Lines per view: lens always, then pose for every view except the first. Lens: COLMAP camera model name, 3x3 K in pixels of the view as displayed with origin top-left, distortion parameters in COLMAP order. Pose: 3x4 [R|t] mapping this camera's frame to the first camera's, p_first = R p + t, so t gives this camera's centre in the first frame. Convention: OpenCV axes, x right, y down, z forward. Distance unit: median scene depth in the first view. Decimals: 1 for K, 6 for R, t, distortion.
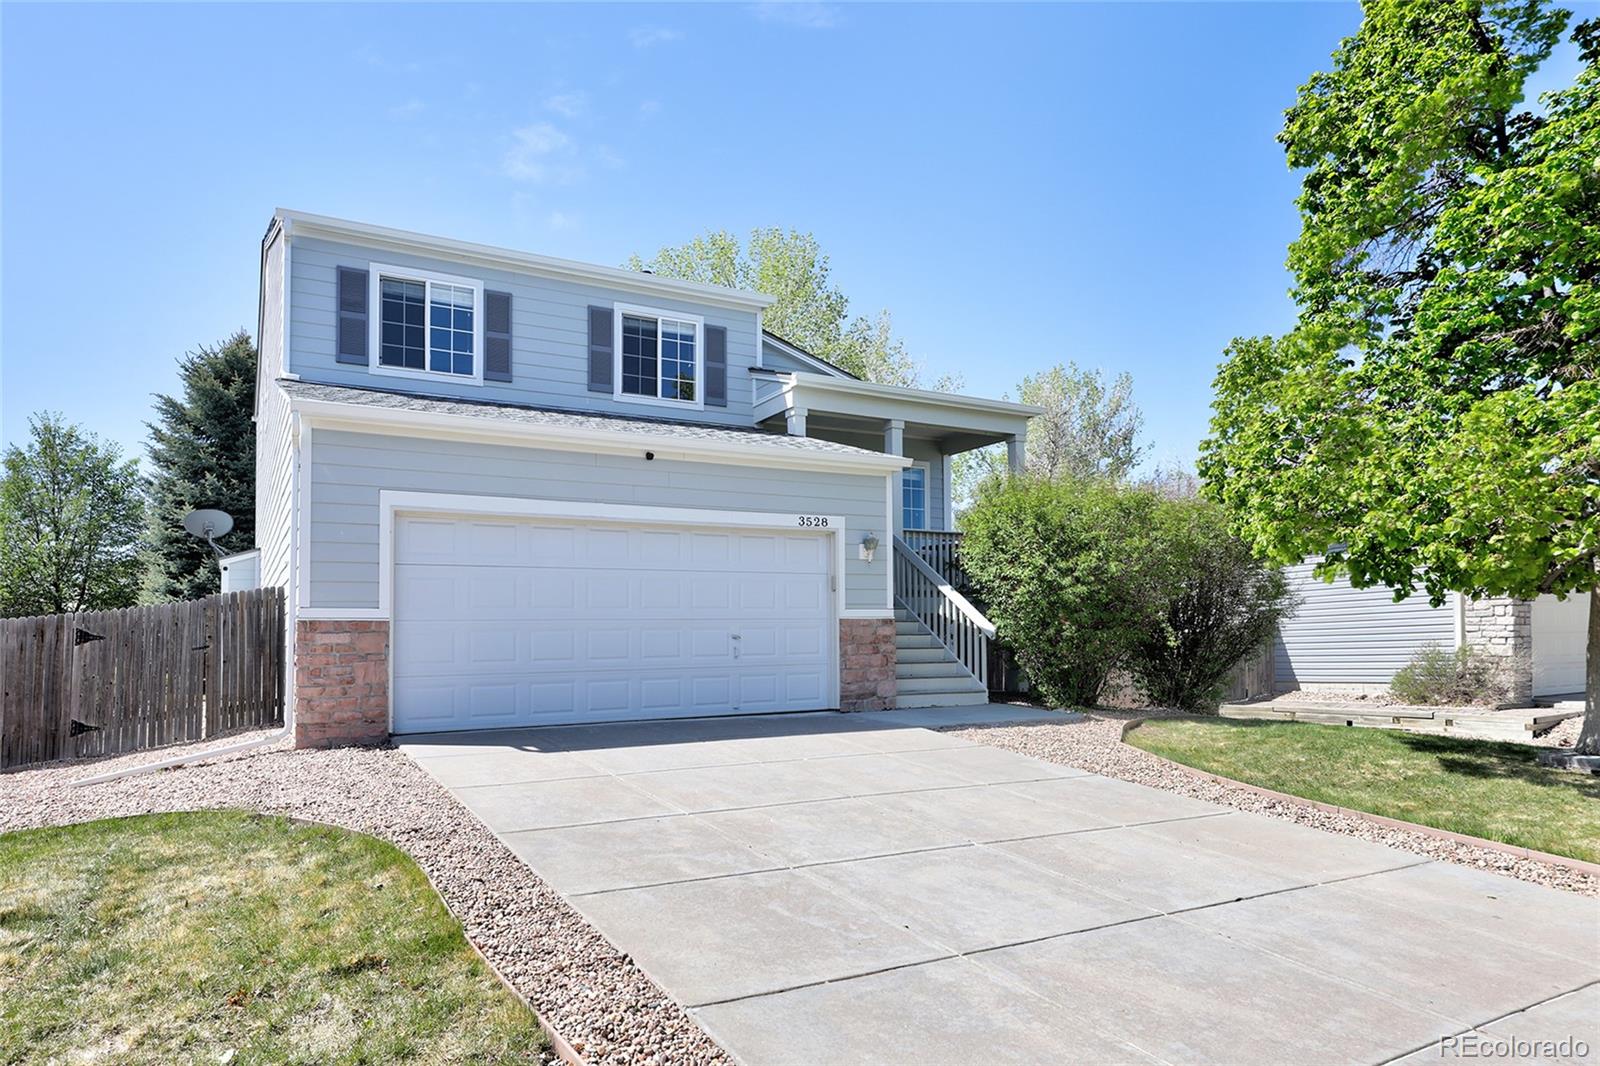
lens RADIAL K [[767.0, 0, 790.6], [0, 767.0, 620.1], [0, 0, 1]] dist [0.001337, 0.000002]
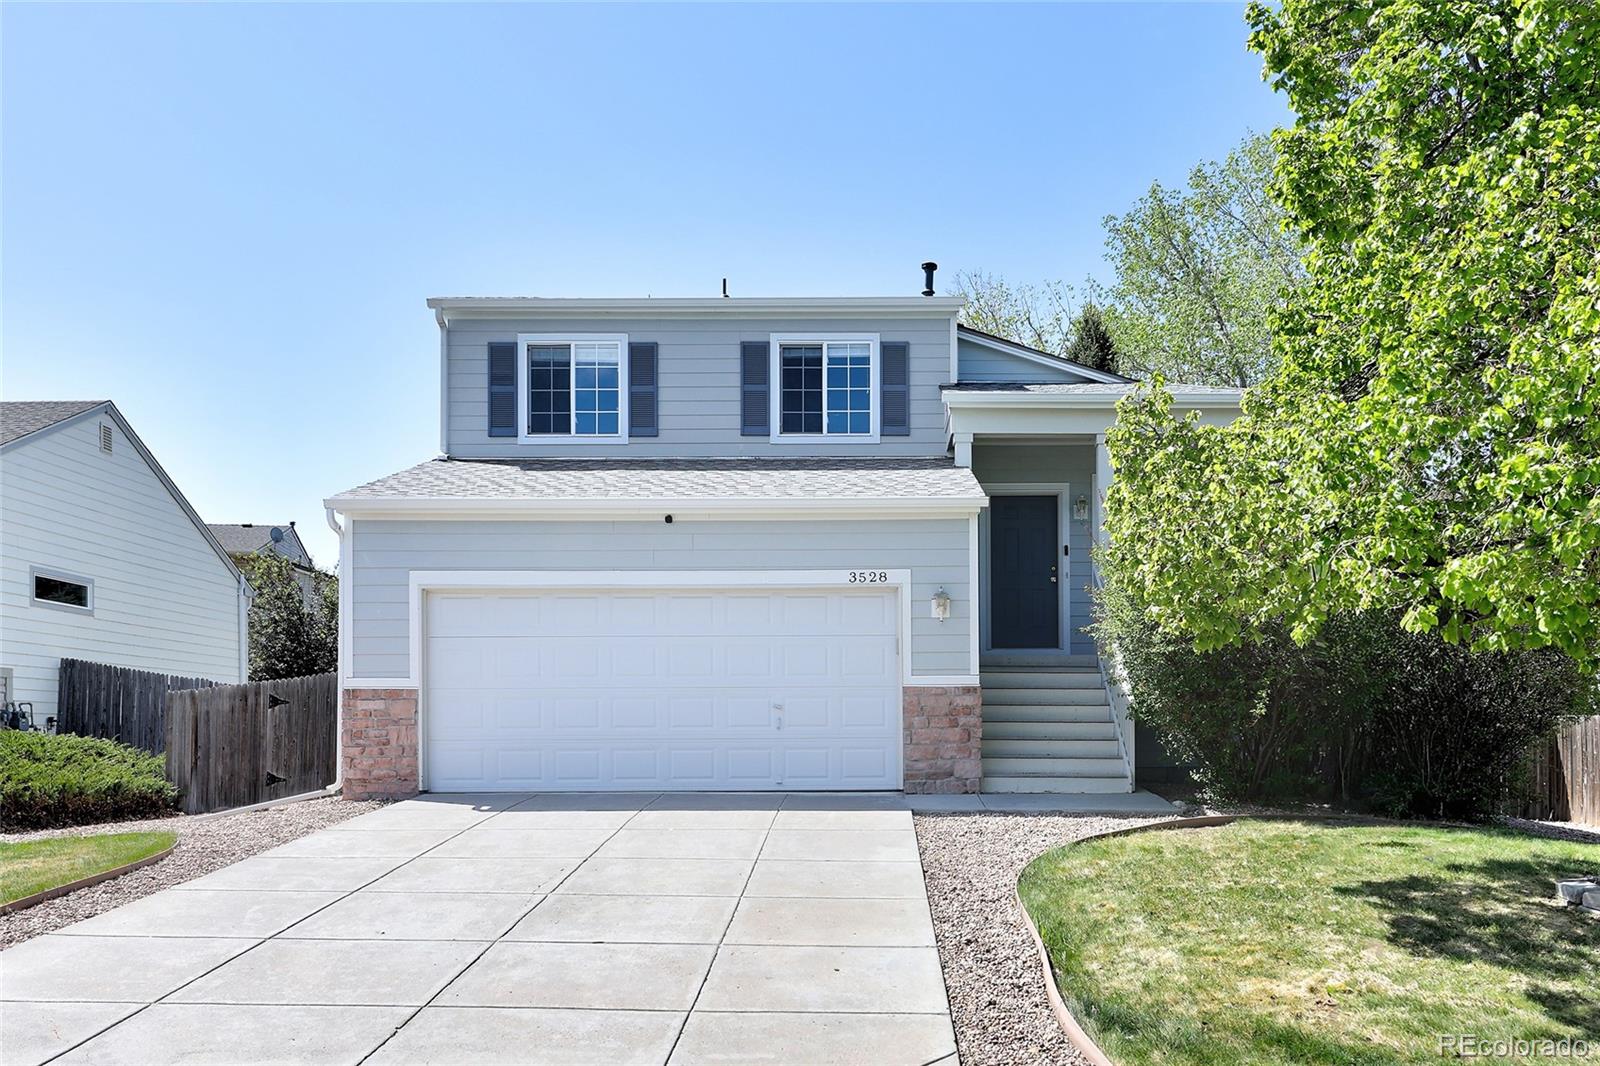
lens RADIAL K [[944.6, 0, 799.7], [0, 944.6, 705.2], [0, 0, 1]] dist [0.004663, 0.000565]
pose [[0.929571, 0.008155, -0.368554, 0.268476], [0.000135, 0.999748, 0.022462, -0.003550], [0.368644, -0.020930, 0.929335, -0.034787]]
